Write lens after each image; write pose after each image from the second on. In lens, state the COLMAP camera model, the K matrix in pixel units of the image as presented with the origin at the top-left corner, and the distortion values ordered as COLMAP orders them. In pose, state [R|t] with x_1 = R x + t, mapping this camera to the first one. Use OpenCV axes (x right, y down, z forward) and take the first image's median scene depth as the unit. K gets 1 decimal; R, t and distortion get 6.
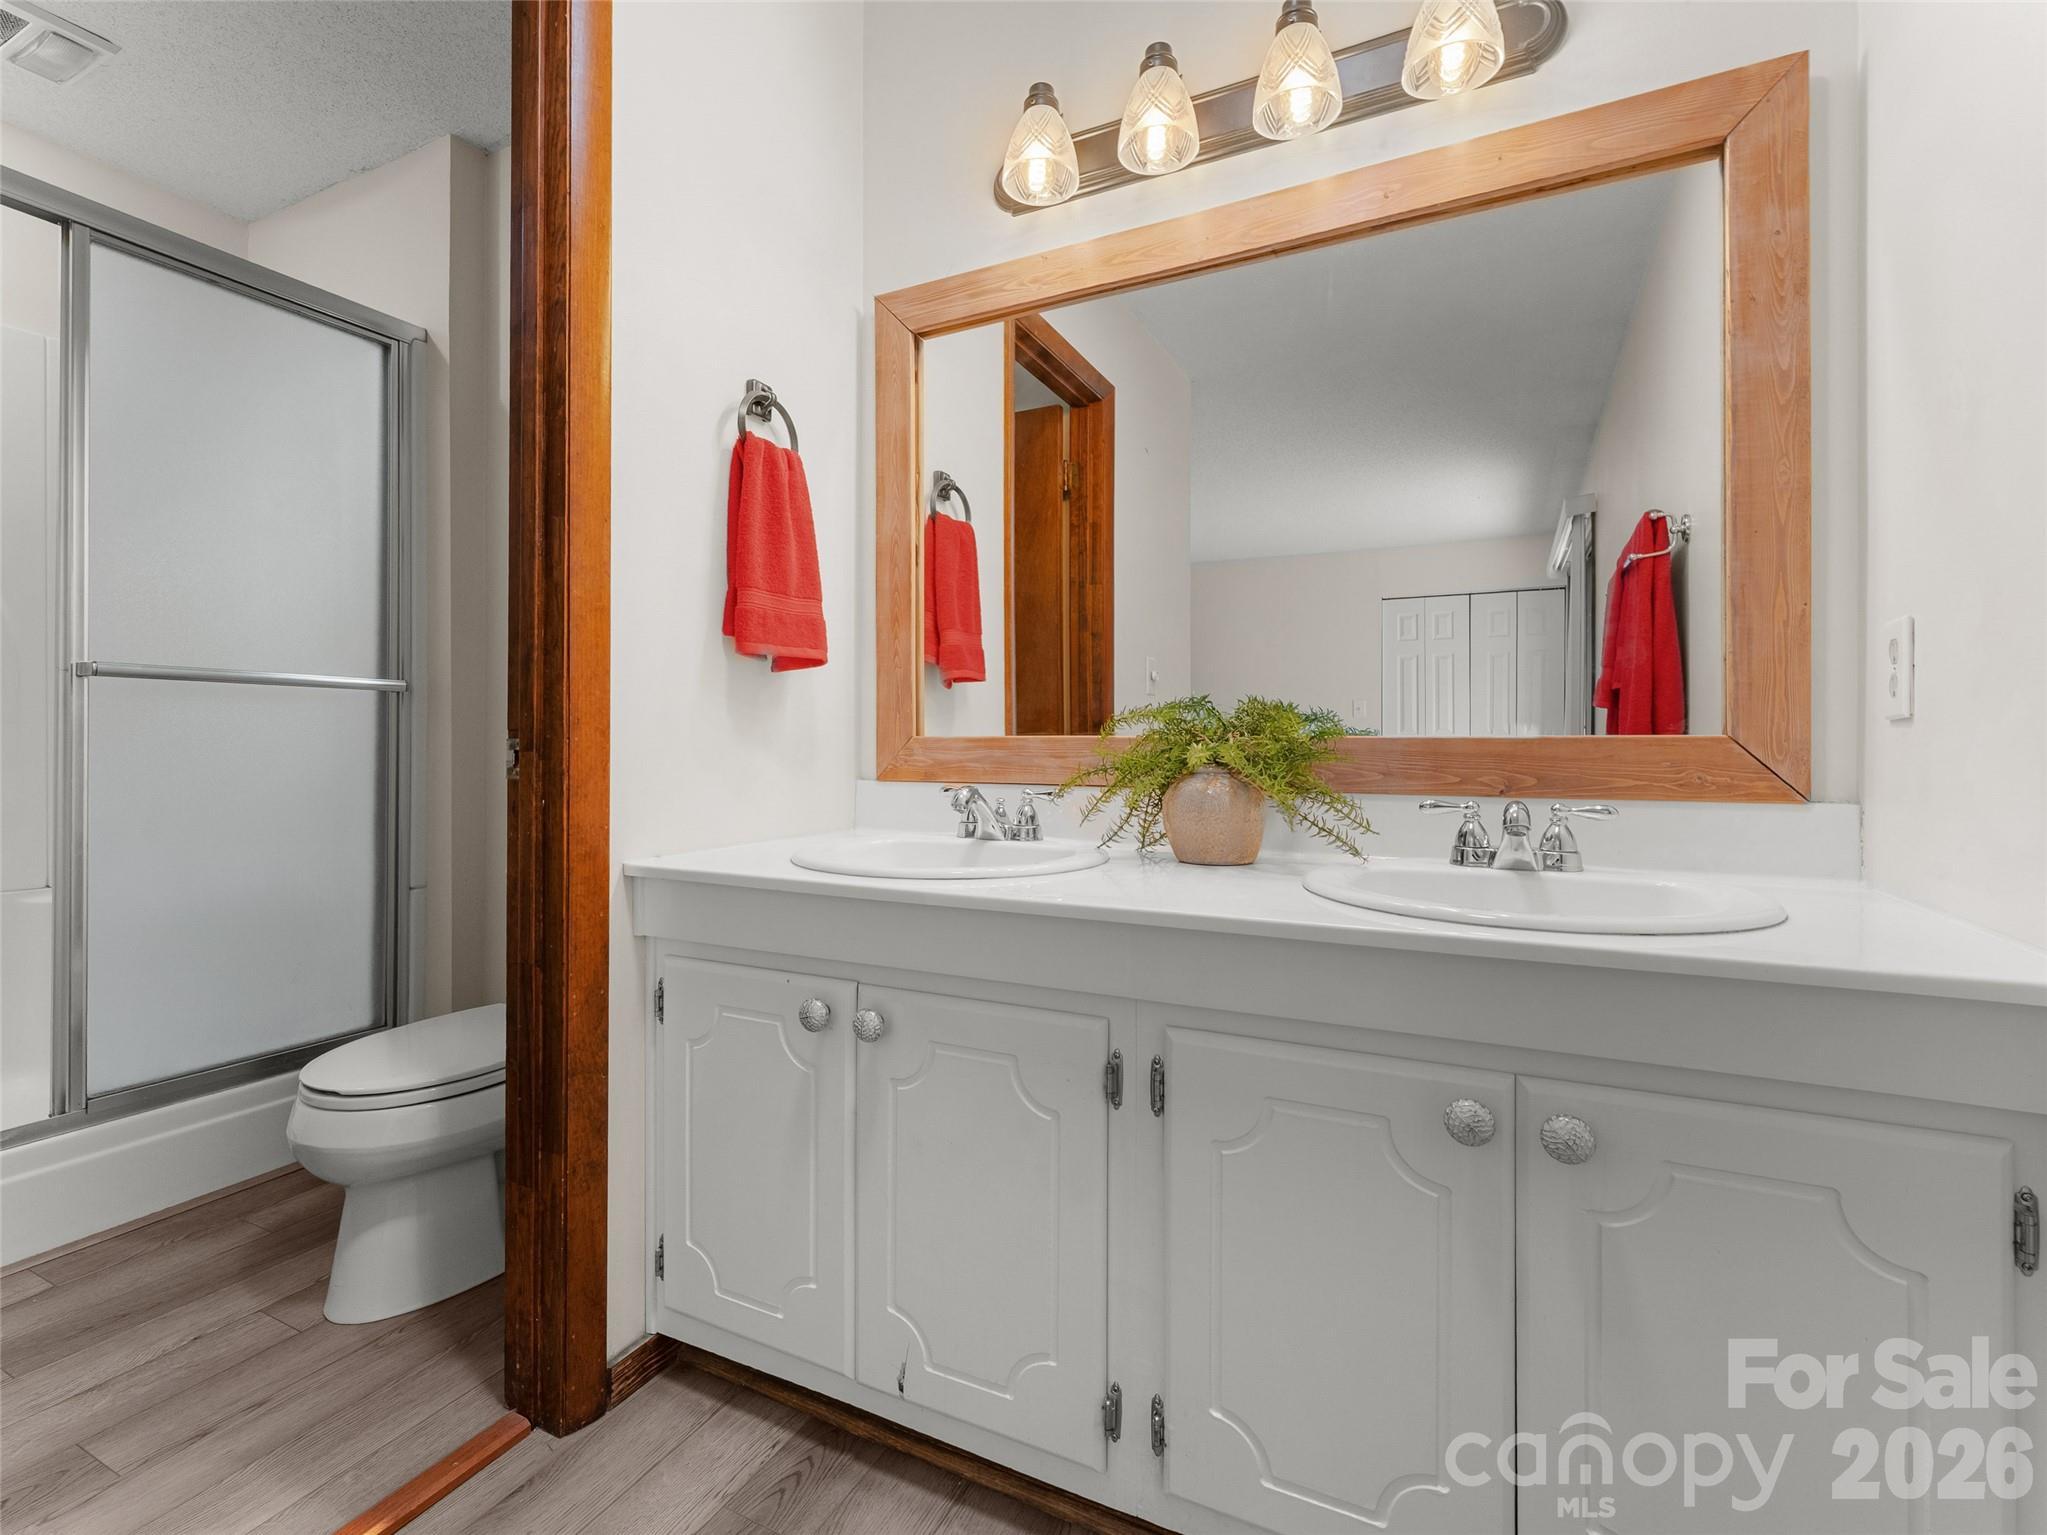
lens RADIAL K [[937.7, 0, 1029.0], [0, 937.7, 773.6], [0, 0, 1]] dist [0.000311, -0.000555]
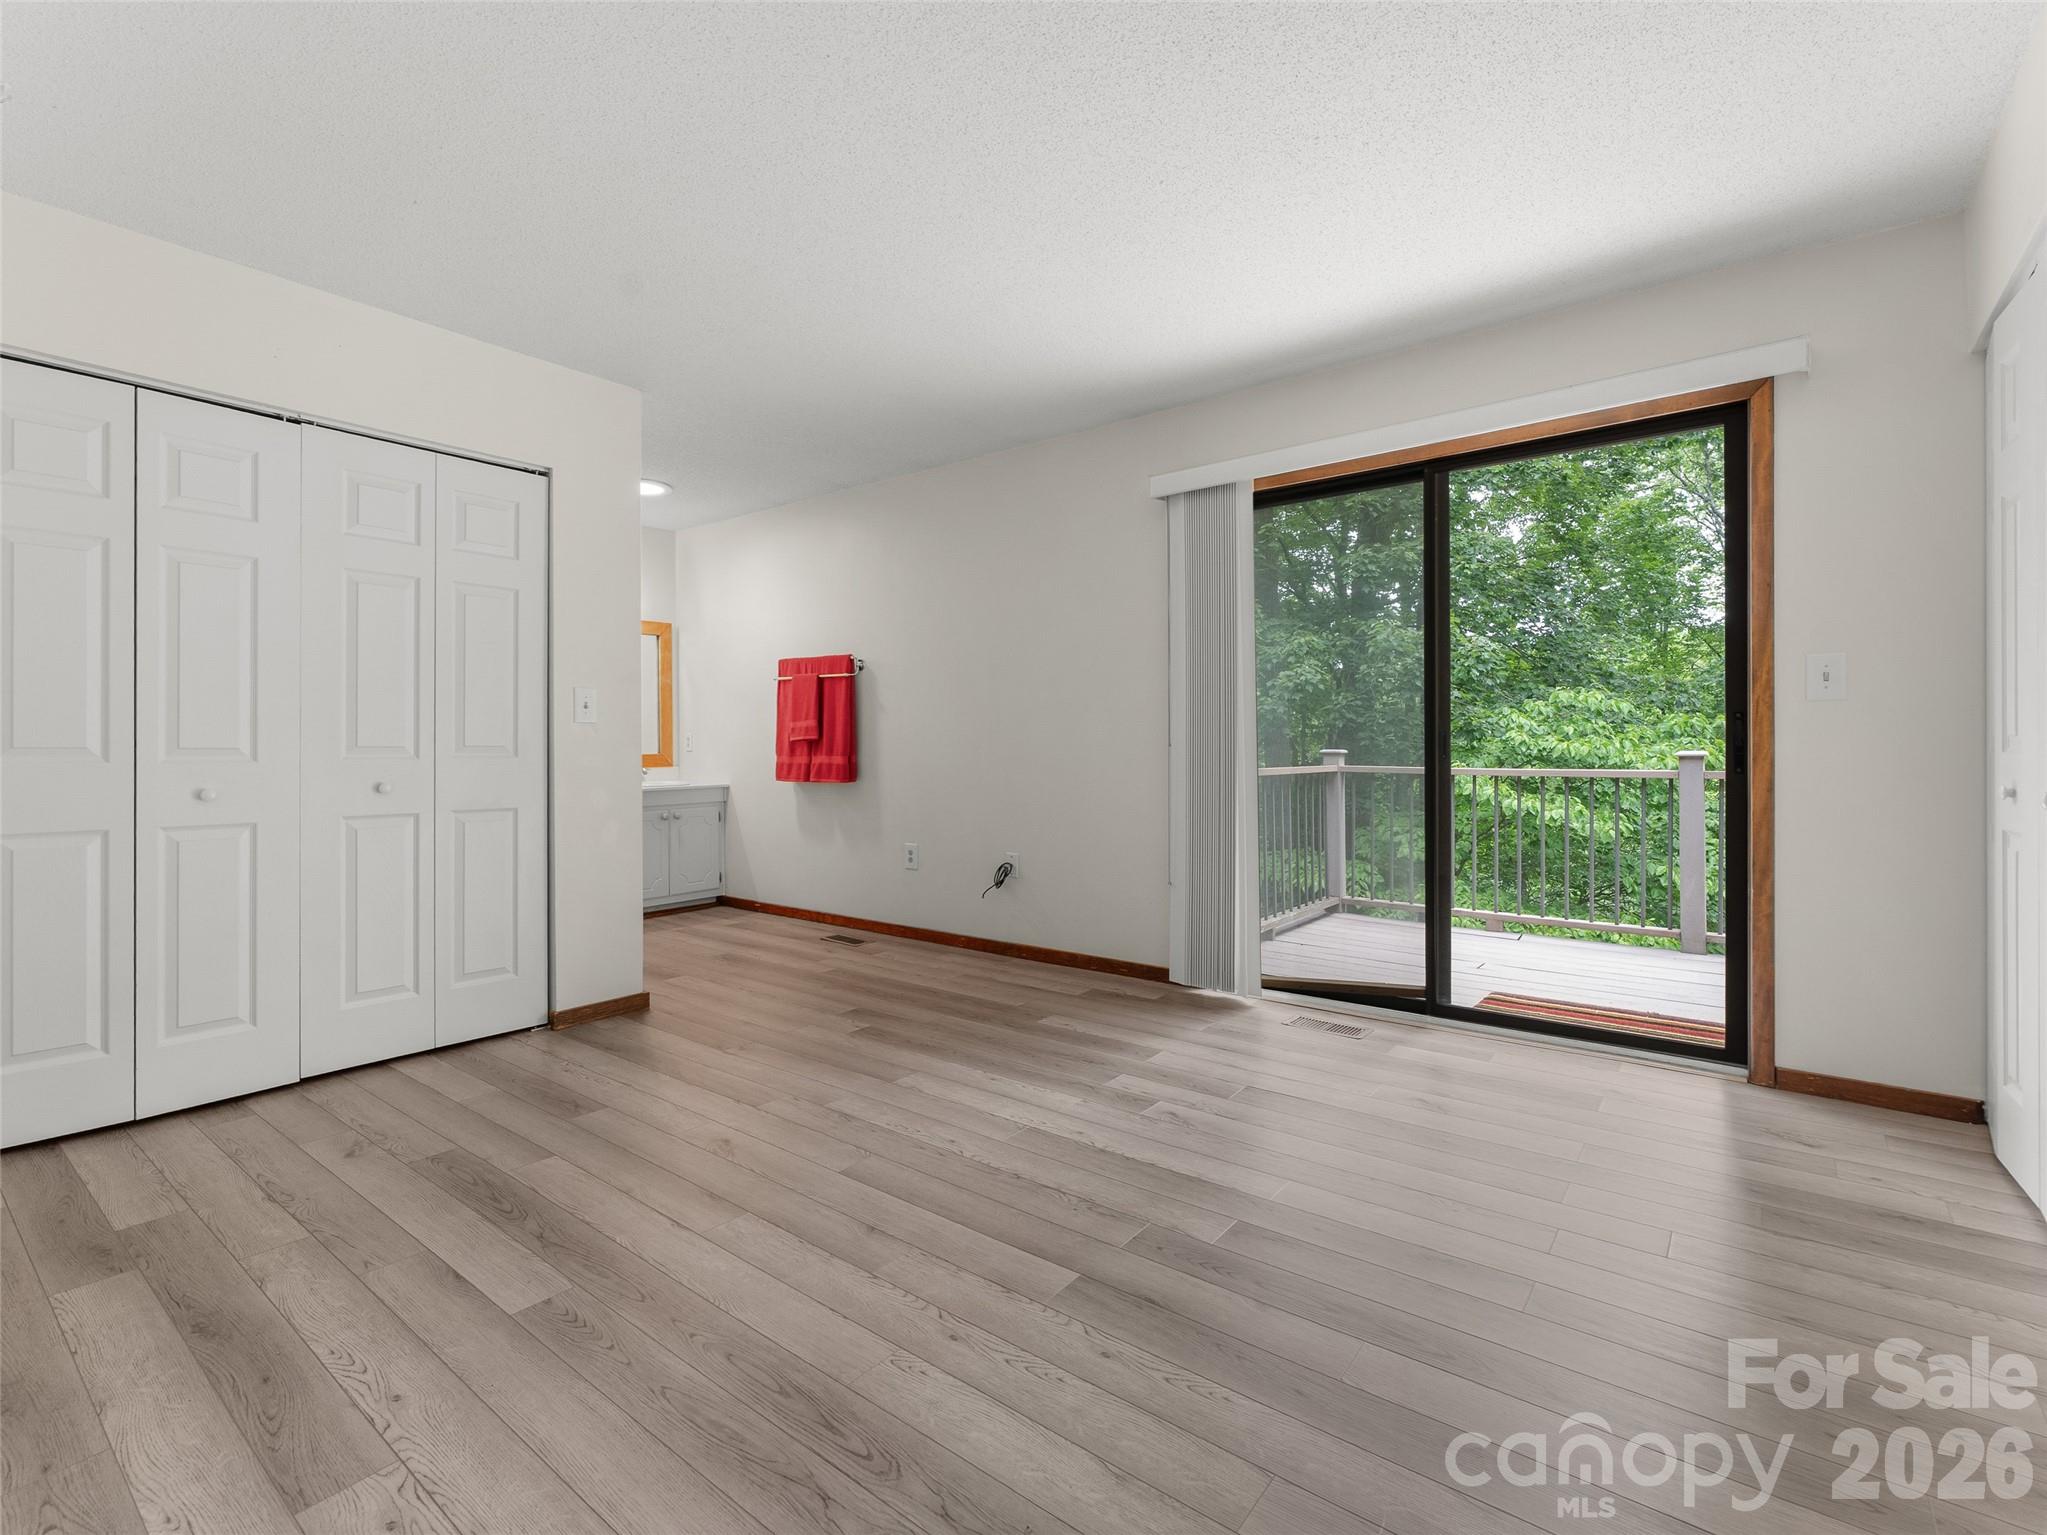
lens RADIAL K [[935.7, 0, 1014.5], [0, 935.7, 779.4], [0, 0, 1]] dist [-0.002562, -0.000292]
pose [[0.203622, -0.044877, 0.978021, -3.651977], [0.037397, 0.998576, 0.038034, -0.026438], [-0.978335, 0.028830, 0.205010, -1.843187]]
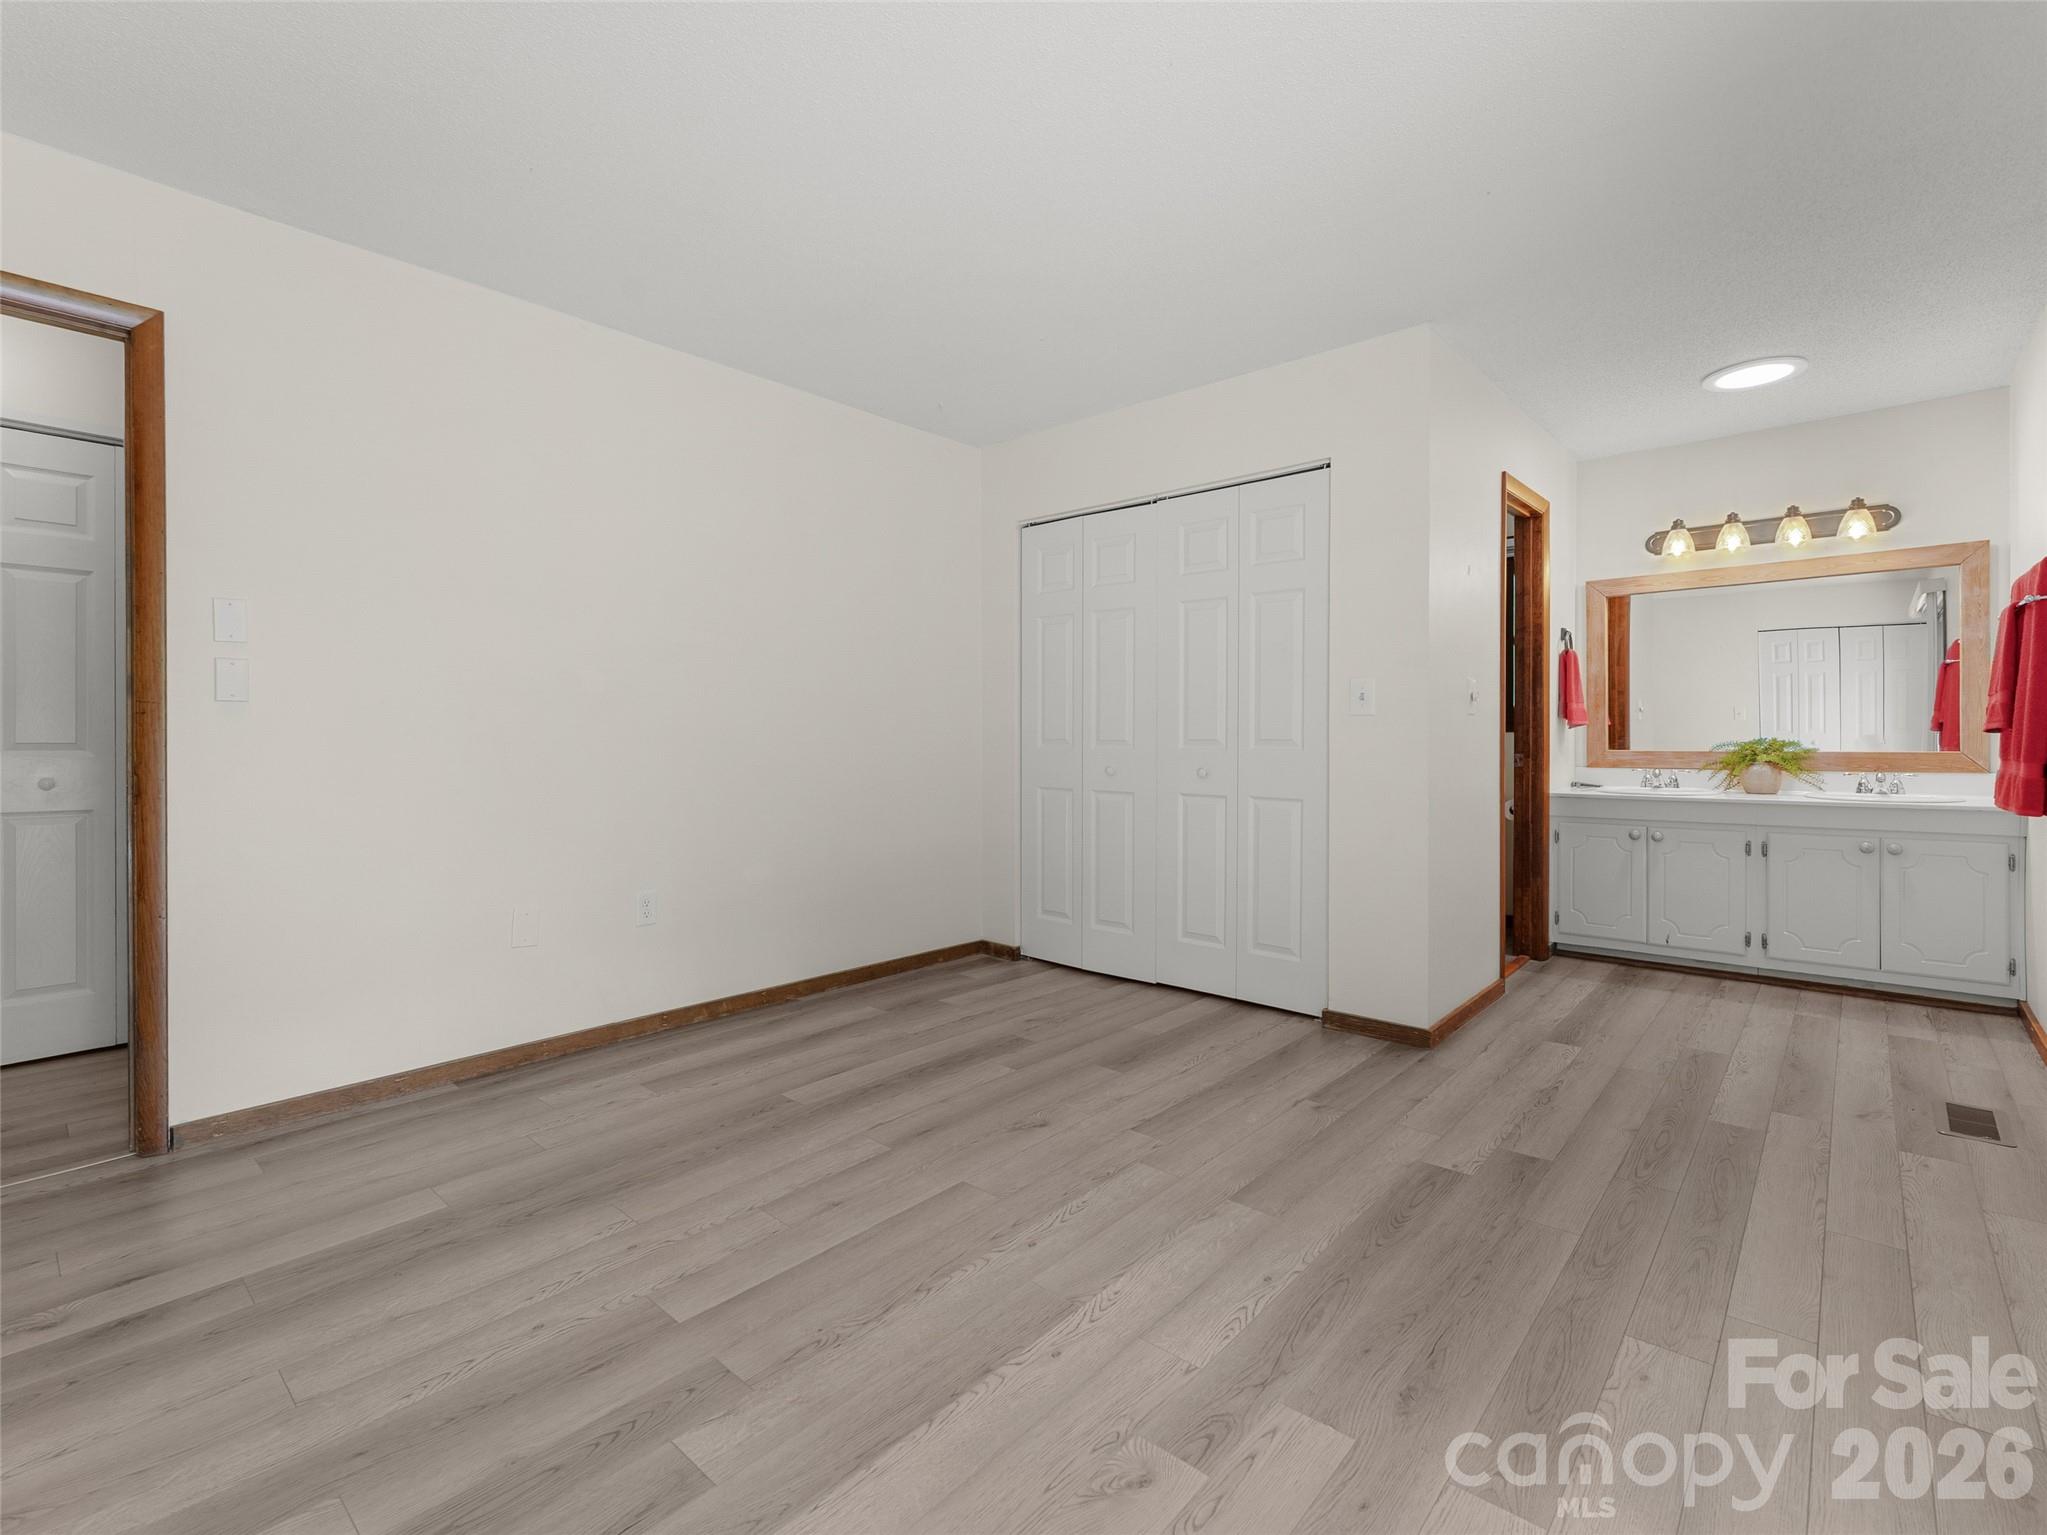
lens RADIAL K [[937.7, 0, 1029.0], [0, 937.7, 773.6], [0, 0, 1]] dist [0.000311, -0.000555]
pose [[0.966608, -0.000546, -0.256257, -1.438460], [0.001819, 0.999987, 0.004731, 0.011213], [0.256252, -0.005039, 0.966597, -2.776802]]
